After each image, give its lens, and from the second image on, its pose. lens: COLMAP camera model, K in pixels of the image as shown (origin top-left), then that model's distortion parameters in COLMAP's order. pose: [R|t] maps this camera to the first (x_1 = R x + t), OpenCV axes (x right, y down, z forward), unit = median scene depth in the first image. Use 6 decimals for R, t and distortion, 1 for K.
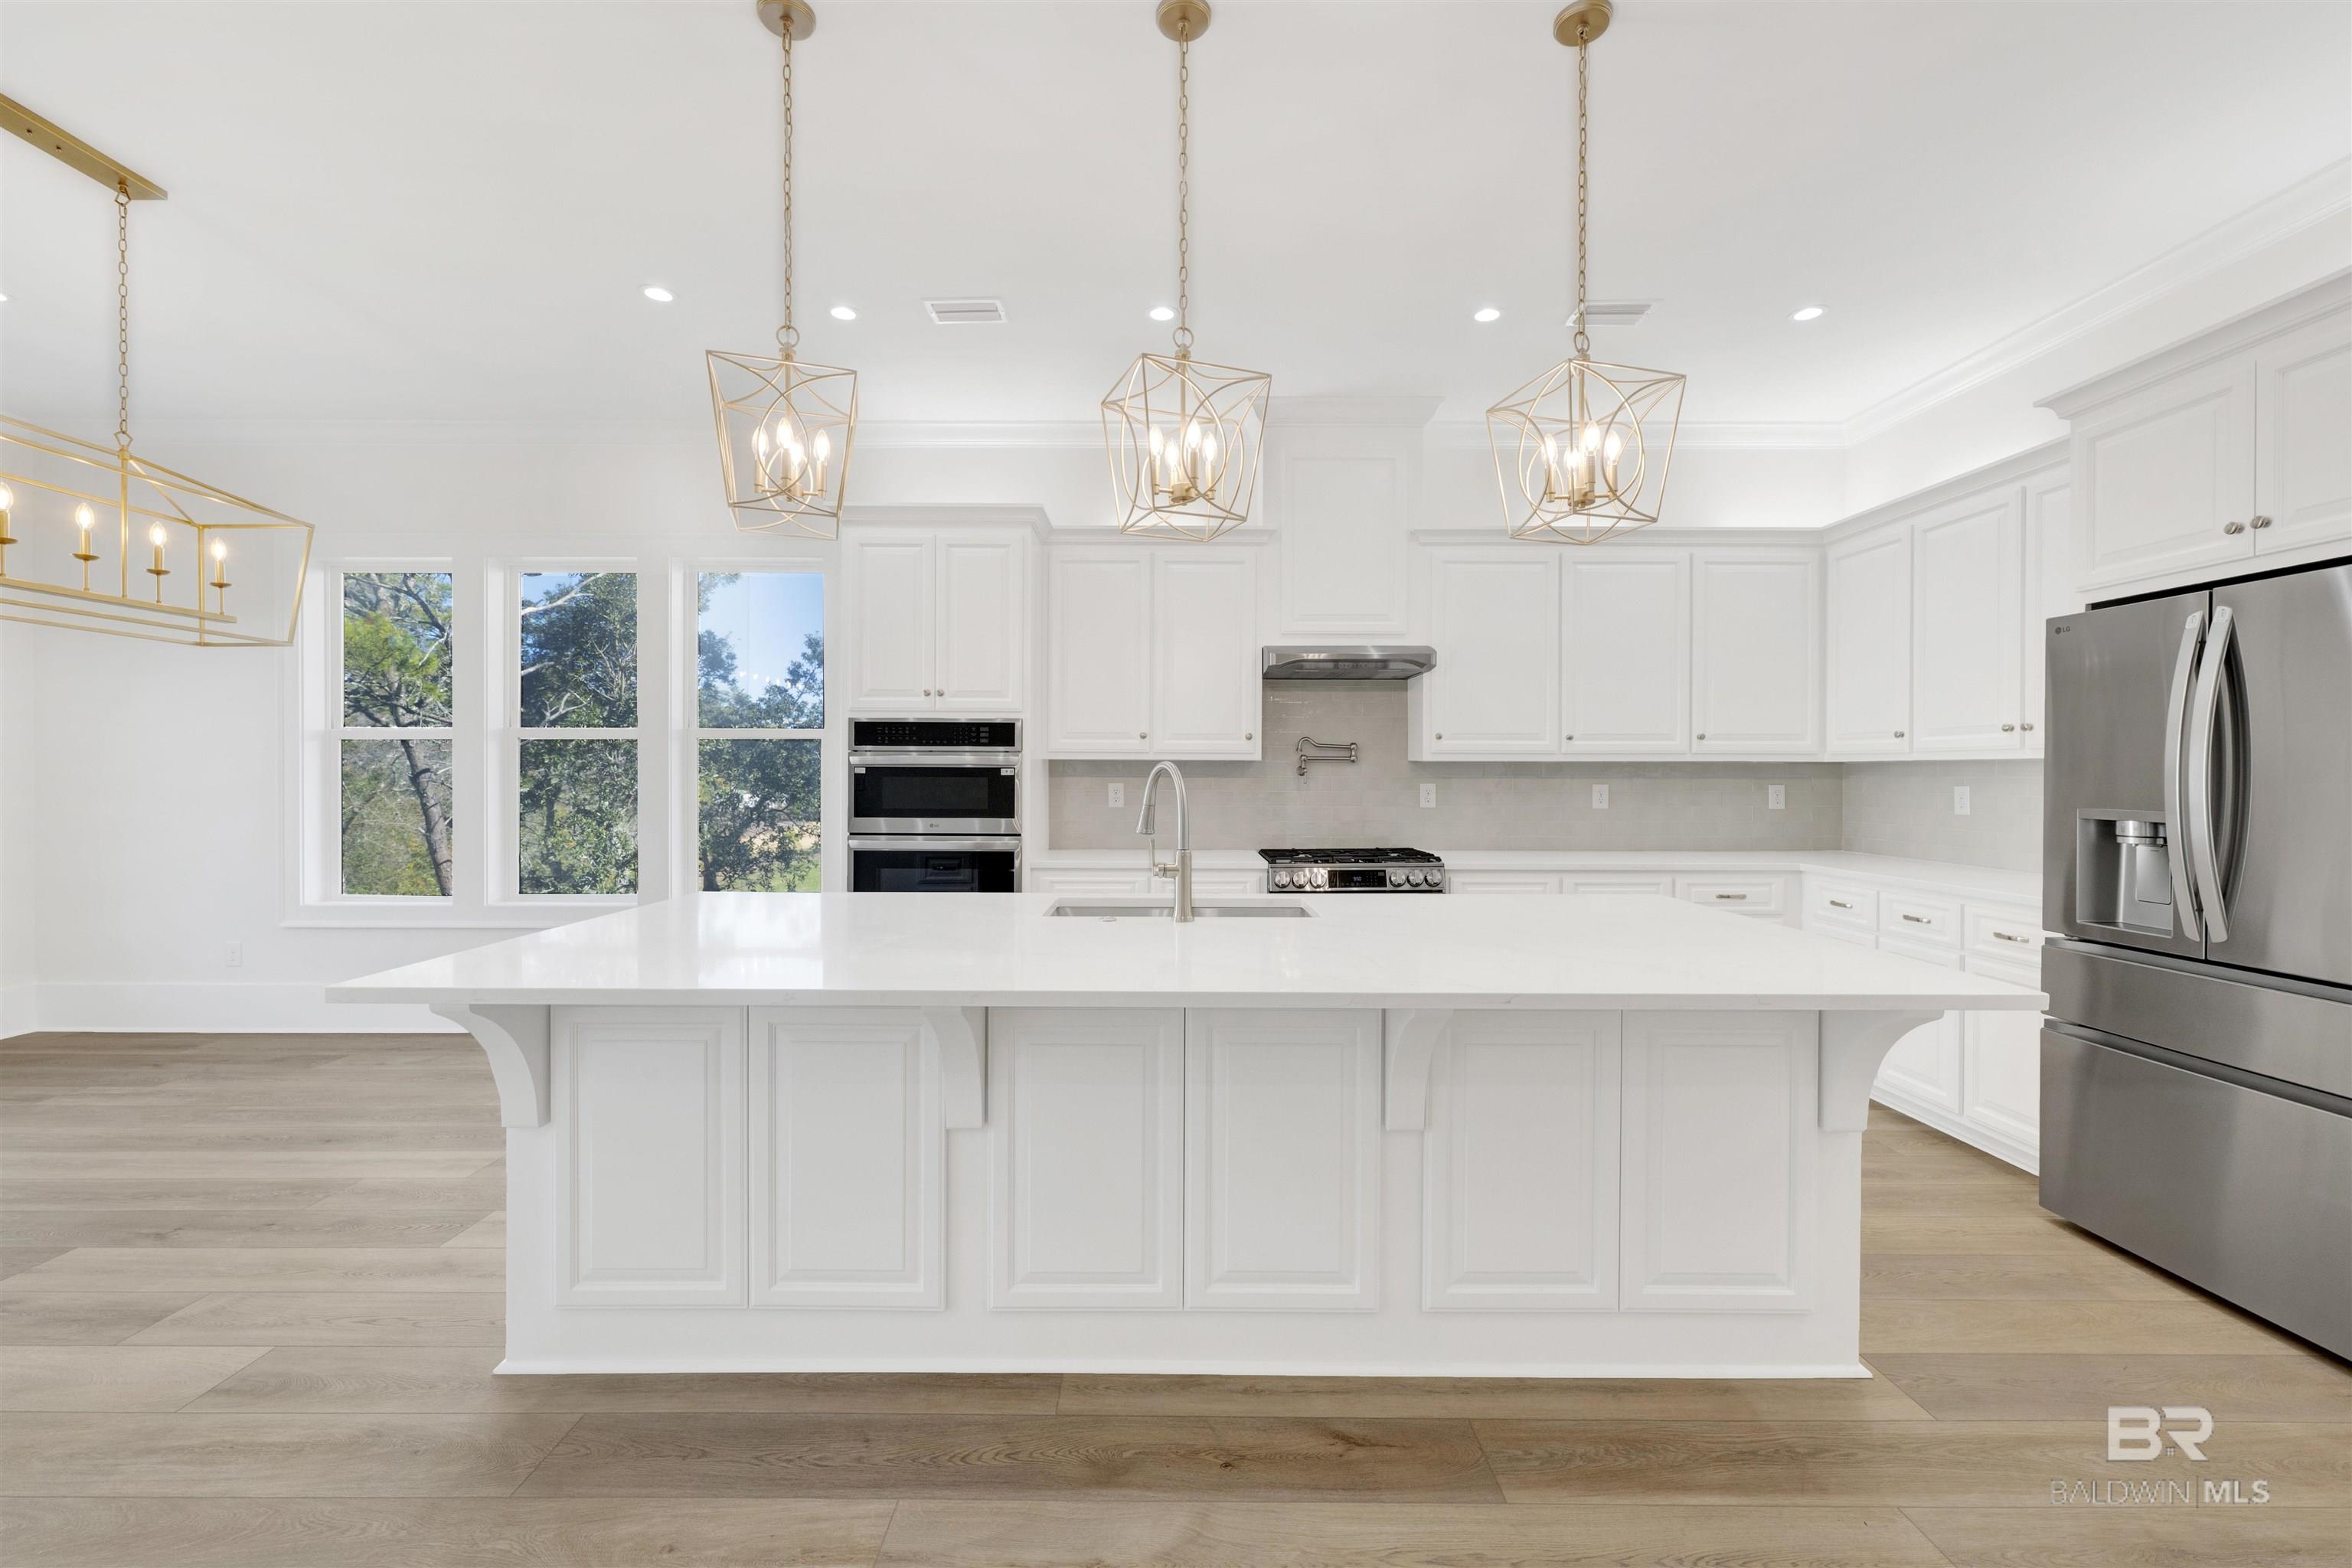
lens RADIAL K [[967.0, 0, 1168.7], [0, 967.0, 785.4], [0, 0, 1]] dist [-0.003597, 0.000996]
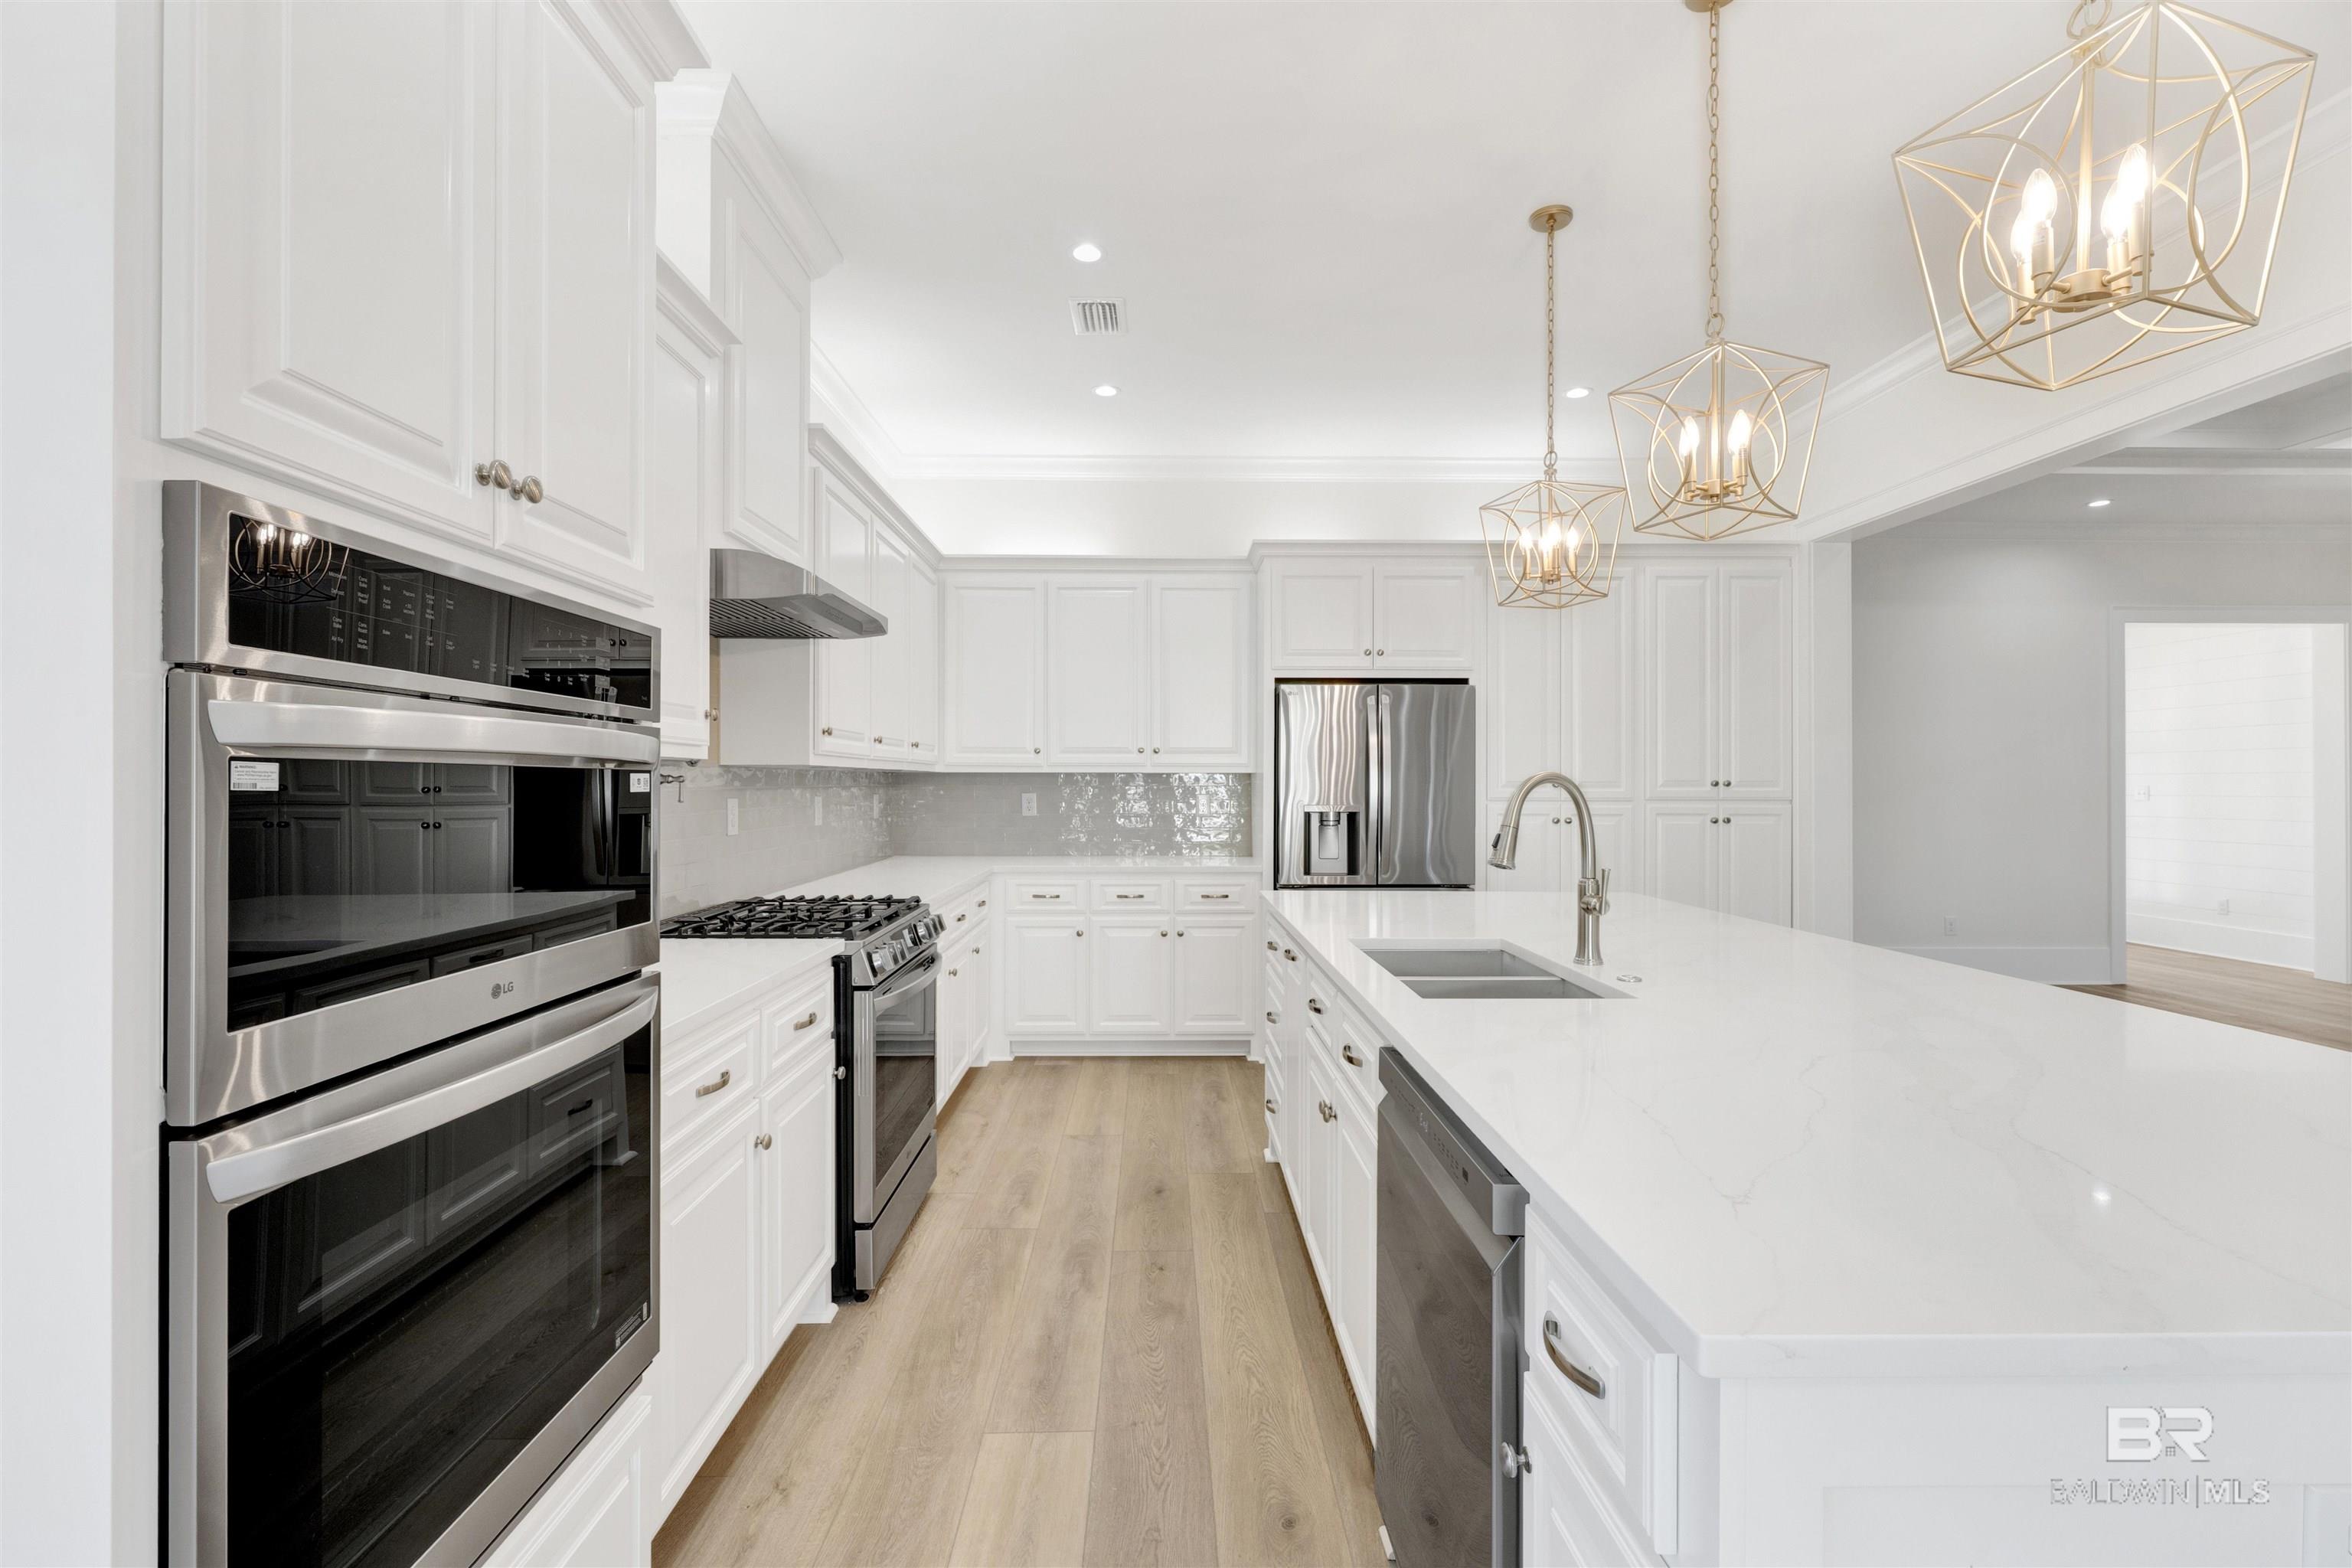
lens RADIAL K [[1045.1, 0, 1174.9], [0, 1045.1, 780.5], [0, 0, 1]] dist [-0.001966, 0.000087]
pose [[-0.020651, 0.000604, 0.999787, -0.589740], [0.009595, 0.999954, -0.000406, -0.014394], [-0.999741, 0.009585, -0.020656, 0.919503]]
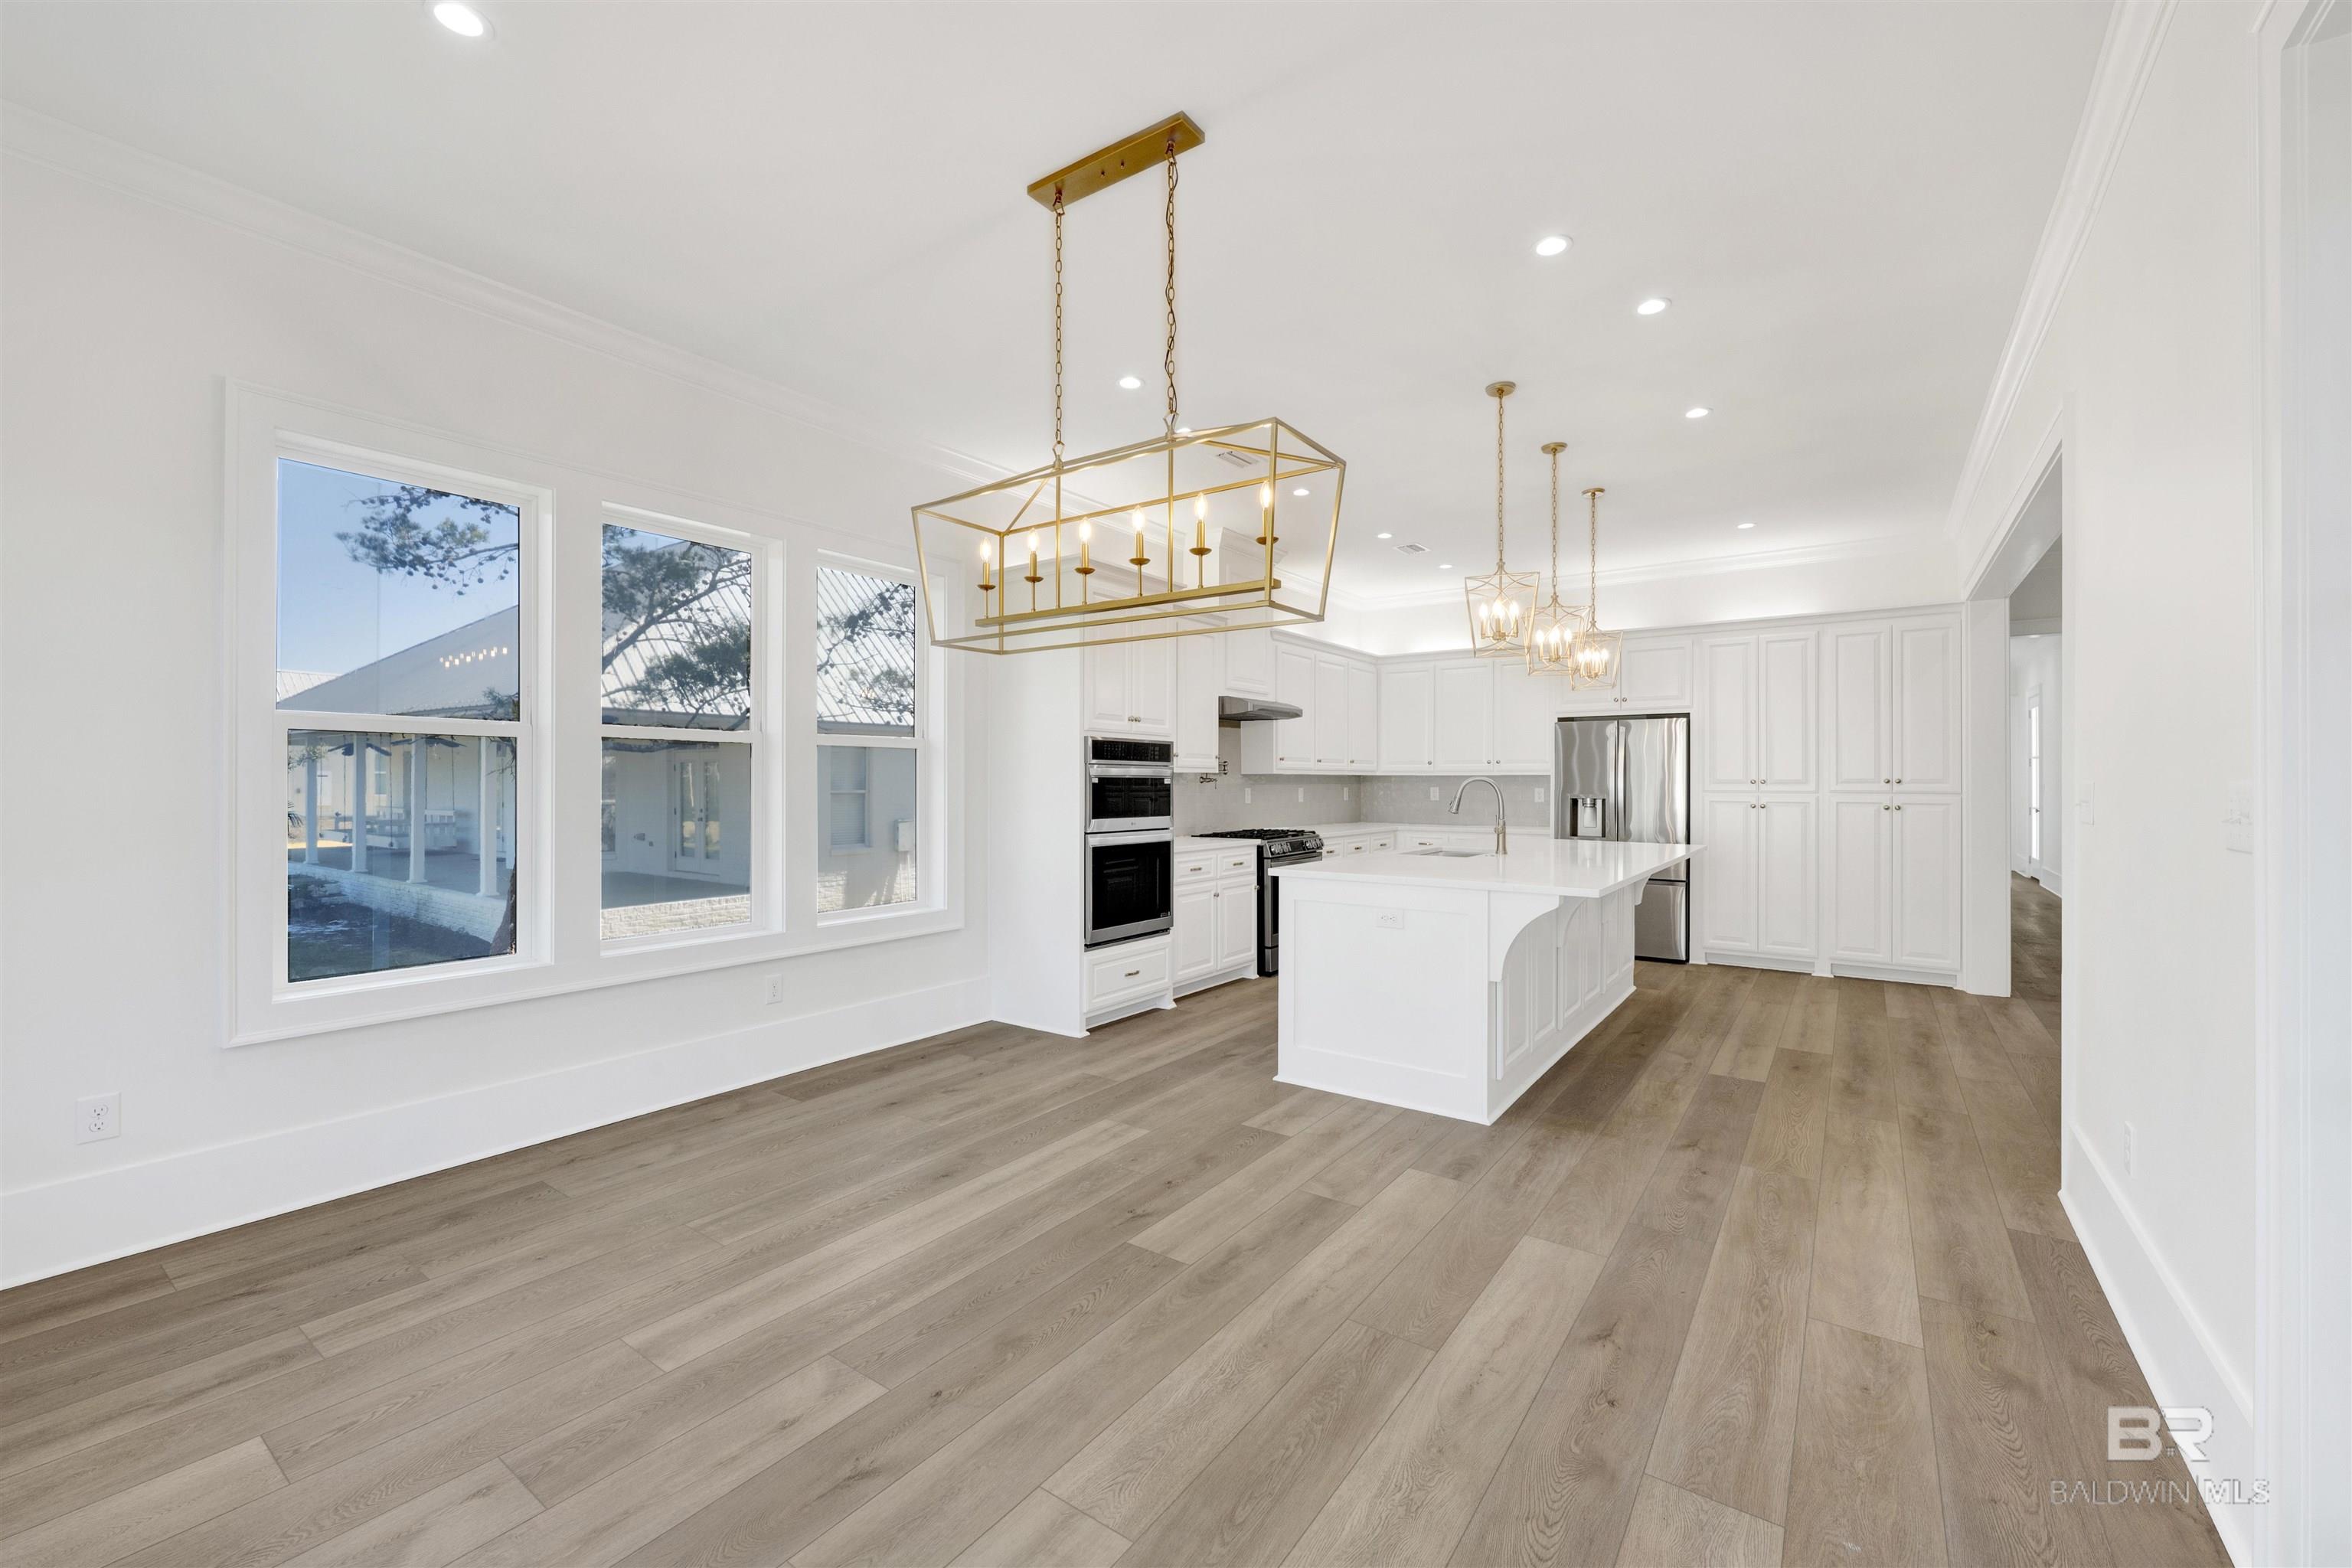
lens RADIAL K [[967.0, 0, 1175.4], [0, 967.0, 779.1], [0, 0, 1]] dist [-0.003597, 0.000996]
pose [[0.577679, 0.000419, 0.816264, -1.389296], [0.009659, 0.999926, -0.007349, -0.007664], [-0.816207, 0.012130, 0.577632, 0.249224]]
